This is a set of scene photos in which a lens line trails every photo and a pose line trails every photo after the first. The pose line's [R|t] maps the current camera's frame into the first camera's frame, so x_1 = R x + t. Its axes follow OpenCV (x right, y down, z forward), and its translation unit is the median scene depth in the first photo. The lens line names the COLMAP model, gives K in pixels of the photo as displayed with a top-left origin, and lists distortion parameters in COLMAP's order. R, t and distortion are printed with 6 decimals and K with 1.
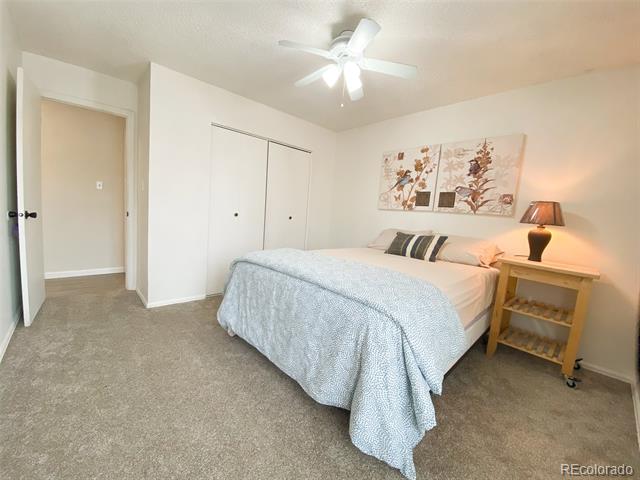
lens RADIAL K [[258.0, 0, 319.1], [0, 258.0, 239.7], [0, 0, 1]] dist [-0.002943, -0.000385]
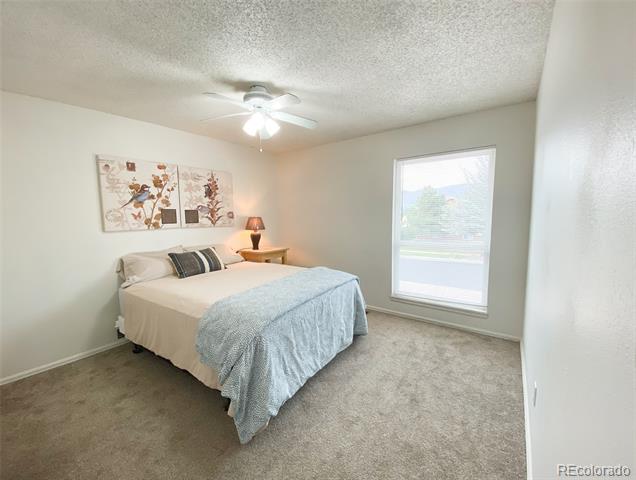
lens RADIAL K [[261.6, 0, 318.1], [0, 261.6, 240.7], [0, 0, 1]] dist [-0.020146, -0.000223]
pose [[-0.208768, -0.170973, 0.962904, -0.761709], [0.098685, 0.975891, 0.194675, -0.222008], [-0.972973, 0.135666, -0.186863, 0.691118]]
